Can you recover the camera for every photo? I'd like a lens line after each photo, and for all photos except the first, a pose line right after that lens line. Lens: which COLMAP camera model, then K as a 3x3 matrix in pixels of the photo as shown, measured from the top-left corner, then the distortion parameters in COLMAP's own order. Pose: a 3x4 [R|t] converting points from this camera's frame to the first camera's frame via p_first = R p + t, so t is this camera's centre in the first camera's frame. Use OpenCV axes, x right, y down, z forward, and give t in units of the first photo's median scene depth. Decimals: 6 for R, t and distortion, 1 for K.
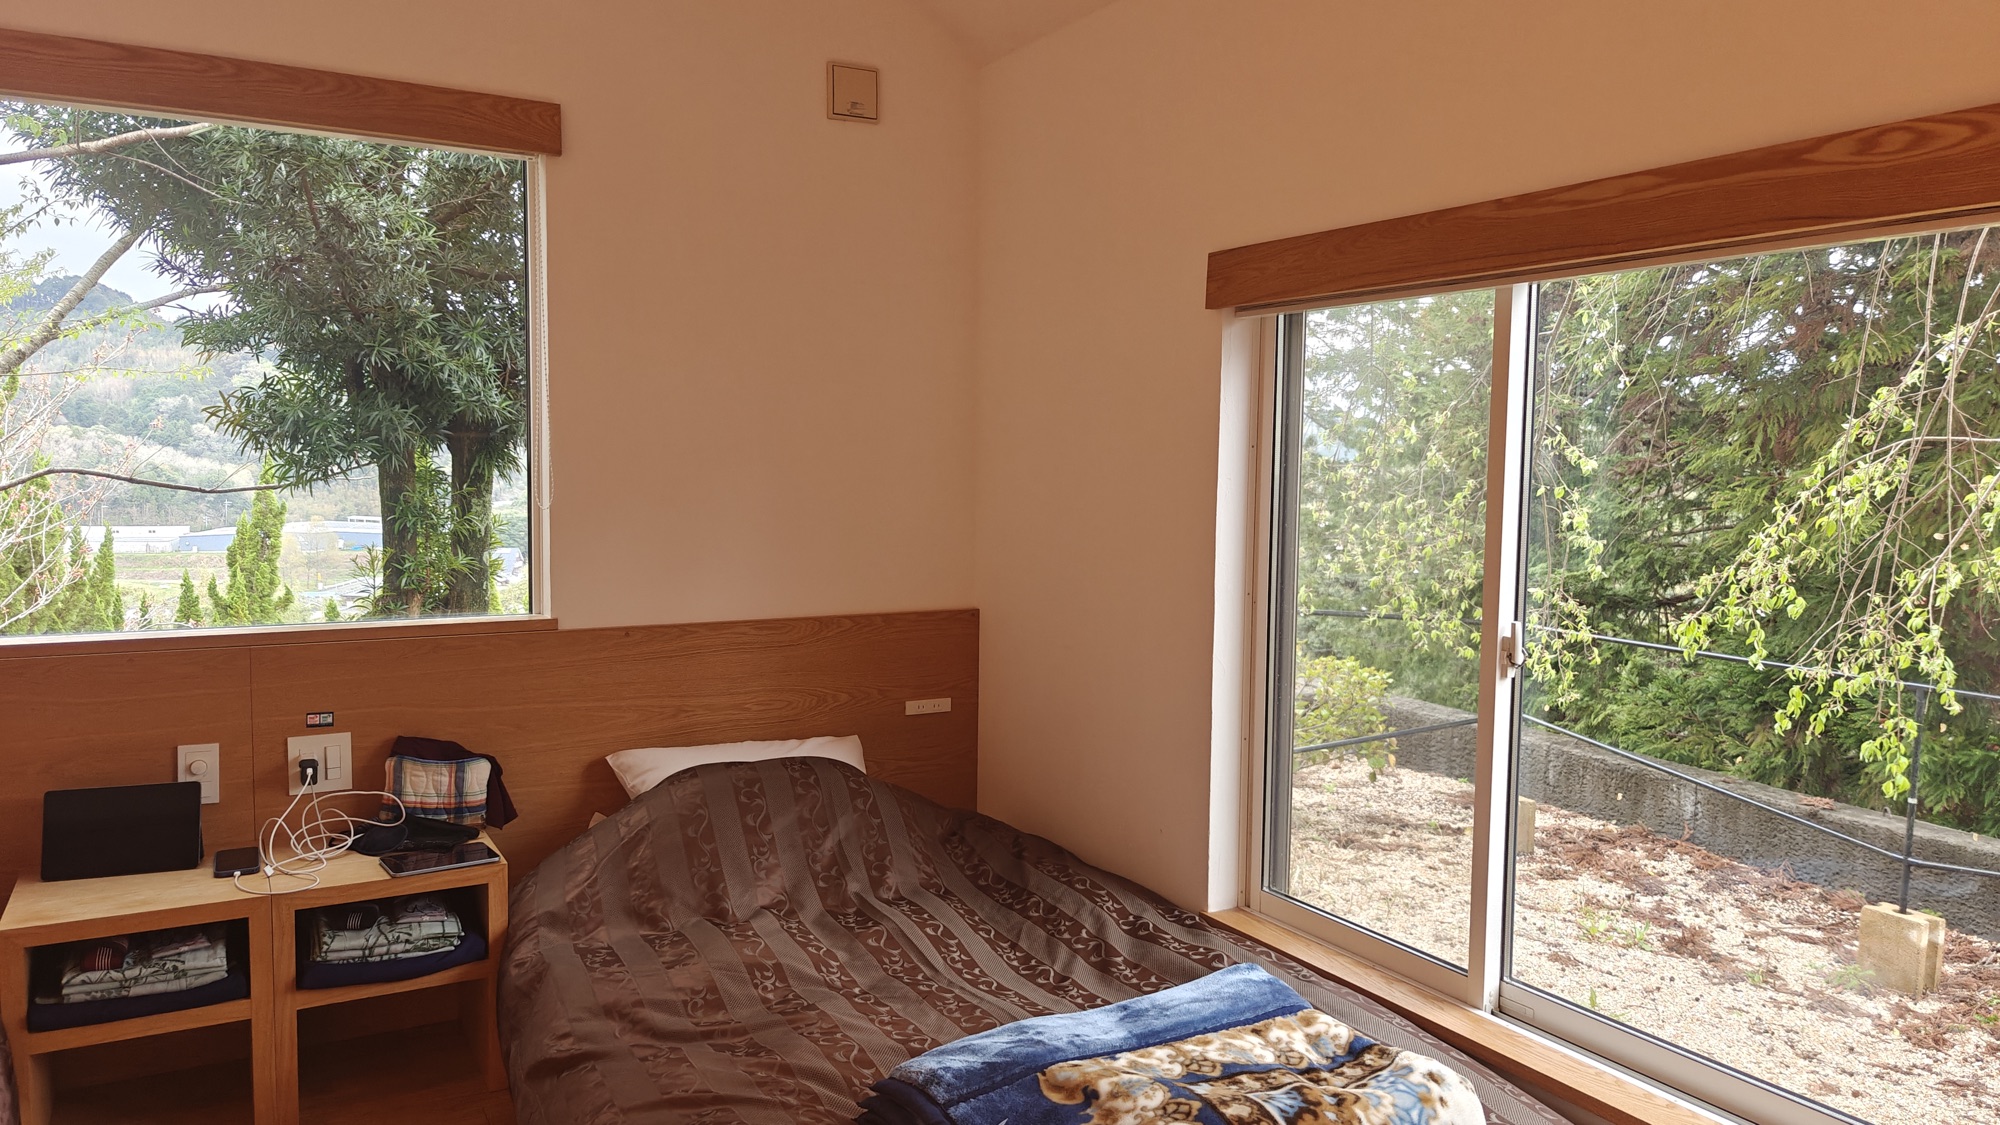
lens RADIAL K [[1364.1, 0, 995.3], [0, 1364.1, 557.9], [0, 0, 1]] dist [-0.001044, -0.023378]
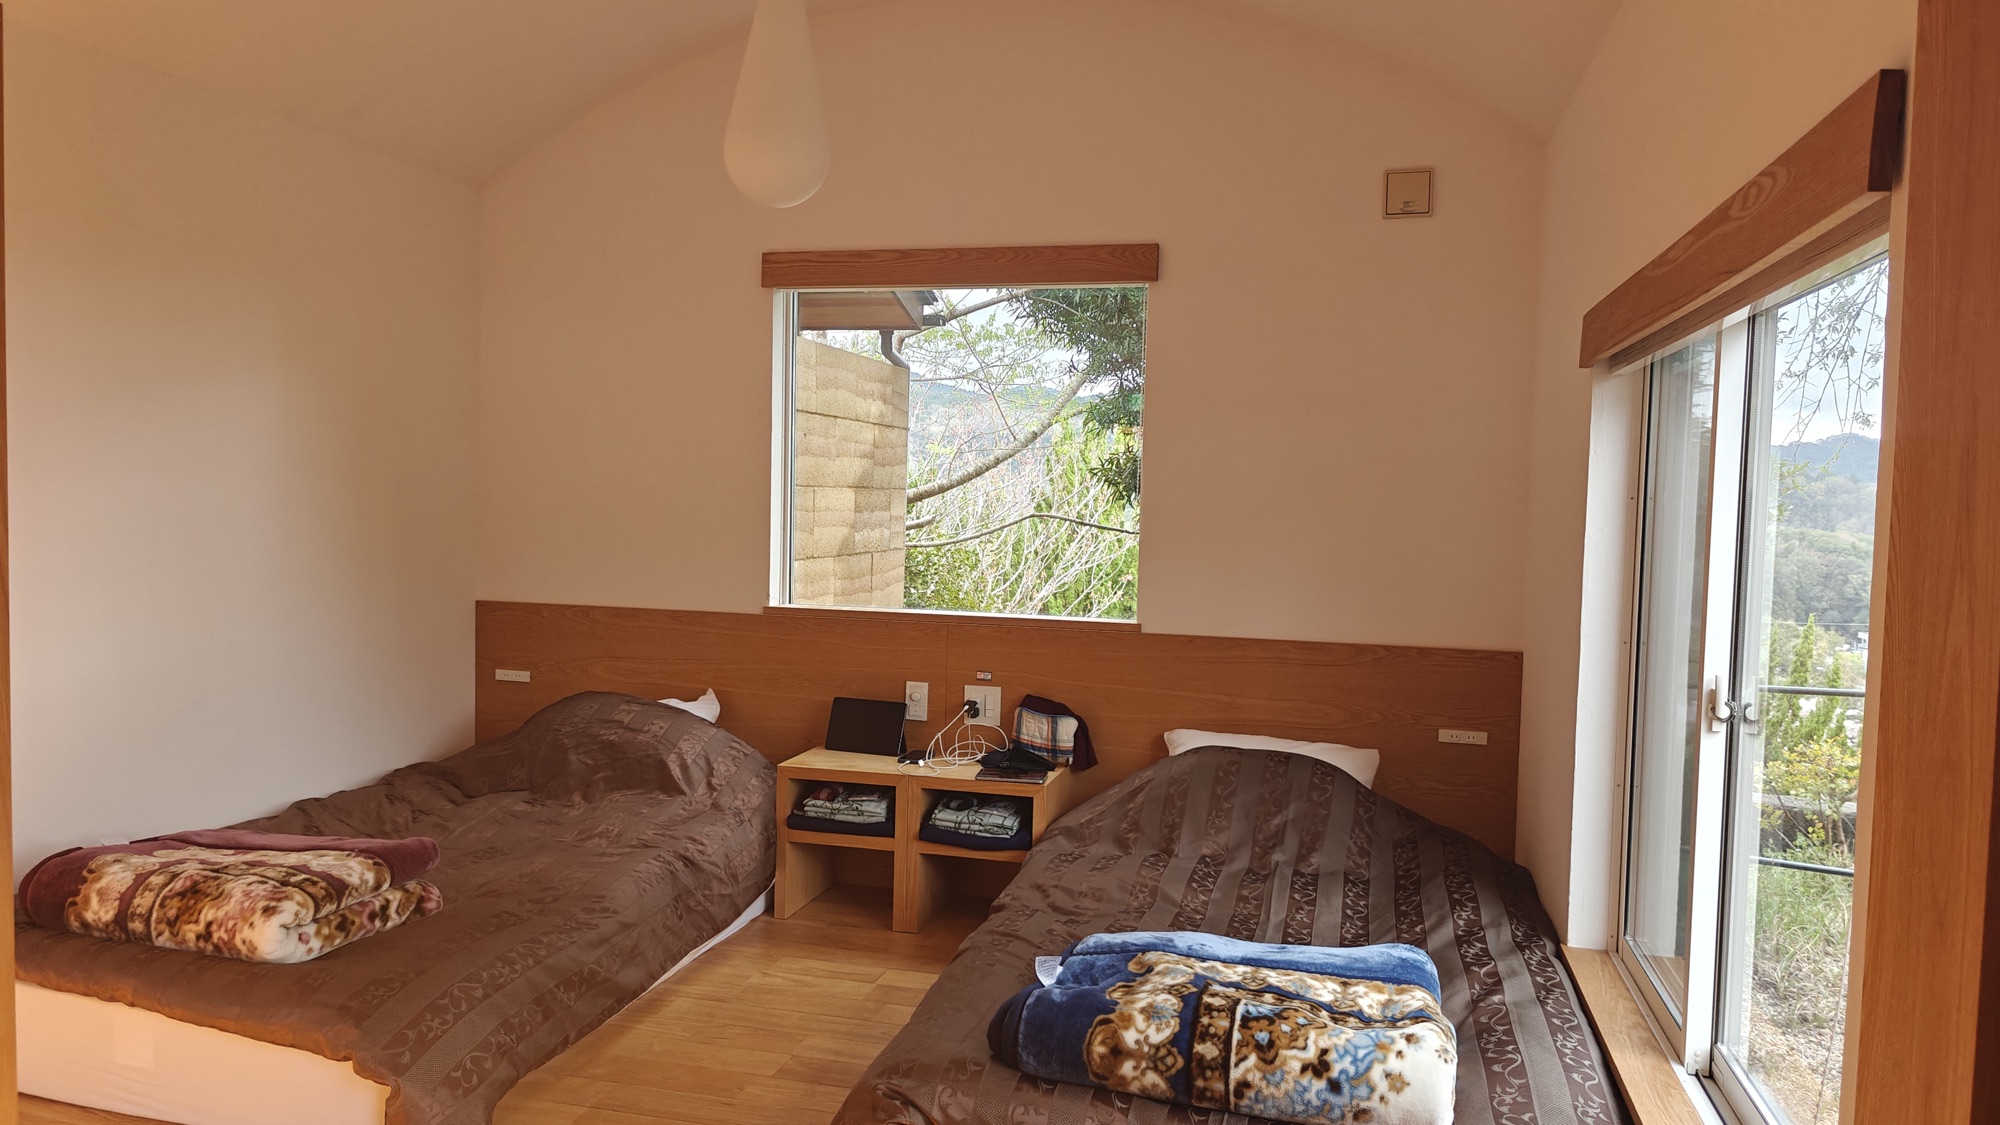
lens RADIAL K [[1364.1, 0, 996.4], [0, 1364.1, 566.4], [0, 0, 1]] dist [-0.001044, -0.023378]
pose [[0.703932, 0.042125, -0.709017, 0.629855], [-0.069190, 0.997559, -0.009427, 0.012529], [0.706889, 0.055693, 0.705128, -0.058817]]
